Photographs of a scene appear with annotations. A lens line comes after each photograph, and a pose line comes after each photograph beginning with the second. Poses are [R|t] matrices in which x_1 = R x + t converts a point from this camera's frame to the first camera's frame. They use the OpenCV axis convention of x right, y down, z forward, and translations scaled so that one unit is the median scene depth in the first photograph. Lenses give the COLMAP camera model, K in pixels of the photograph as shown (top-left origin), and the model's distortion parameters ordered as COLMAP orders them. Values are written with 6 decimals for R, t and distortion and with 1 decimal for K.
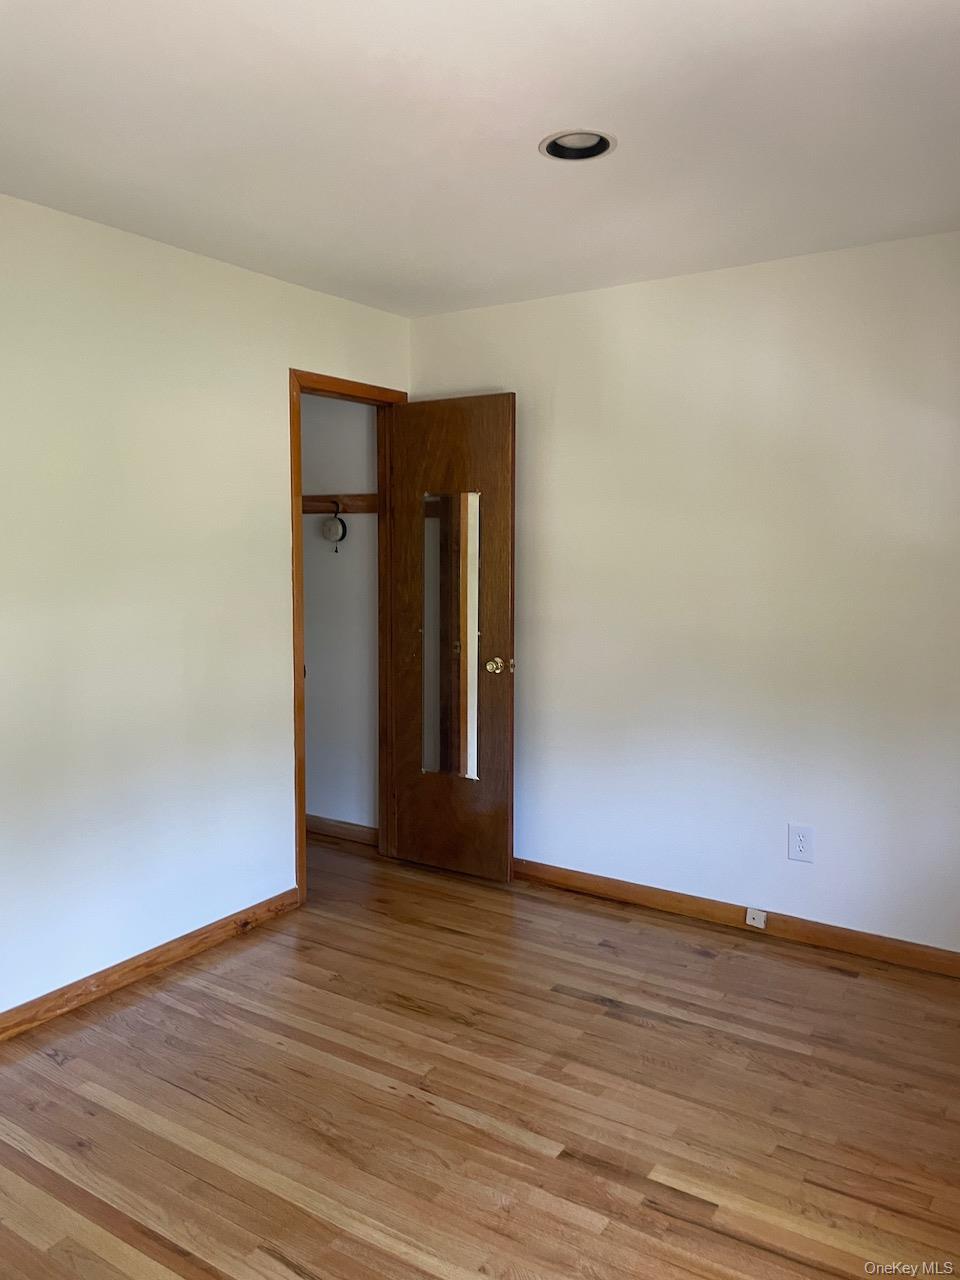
lens RADIAL K [[959.6, 0, 480.0], [0, 959.6, 640.0], [0, 0, 1]] dist [0.077076, -0.102929]
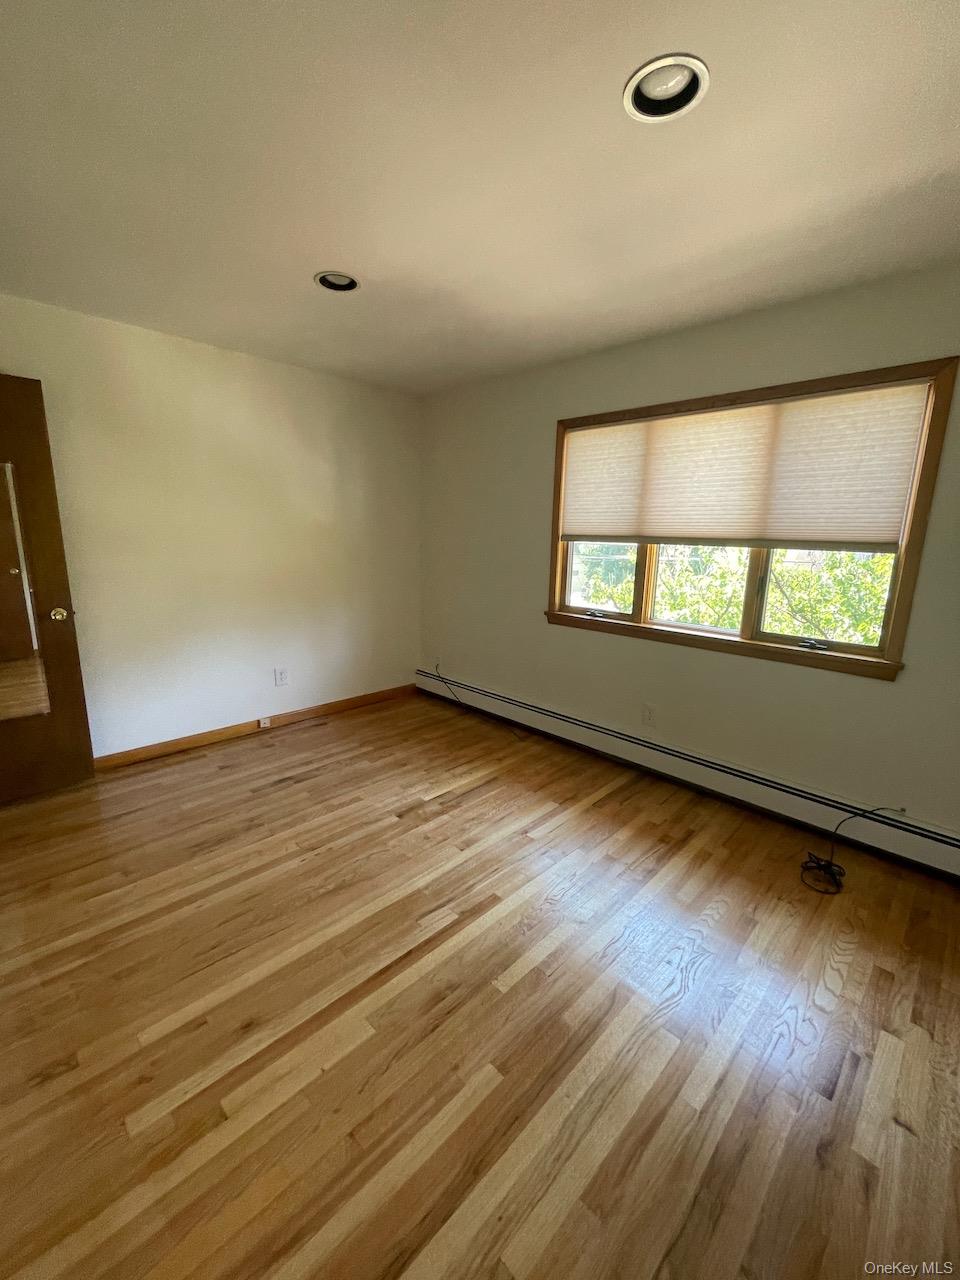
lens RADIAL K [[512.1, 0, 480.0], [0, 512.1, 640.0], [0, 0, 1]] dist [0.000747, 0.000065]
pose [[0.214774, -0.198760, 0.956225, -0.709689], [0.080479, 0.979345, 0.185489, -0.027649], [-0.973342, 0.037118, 0.226334, 0.472190]]
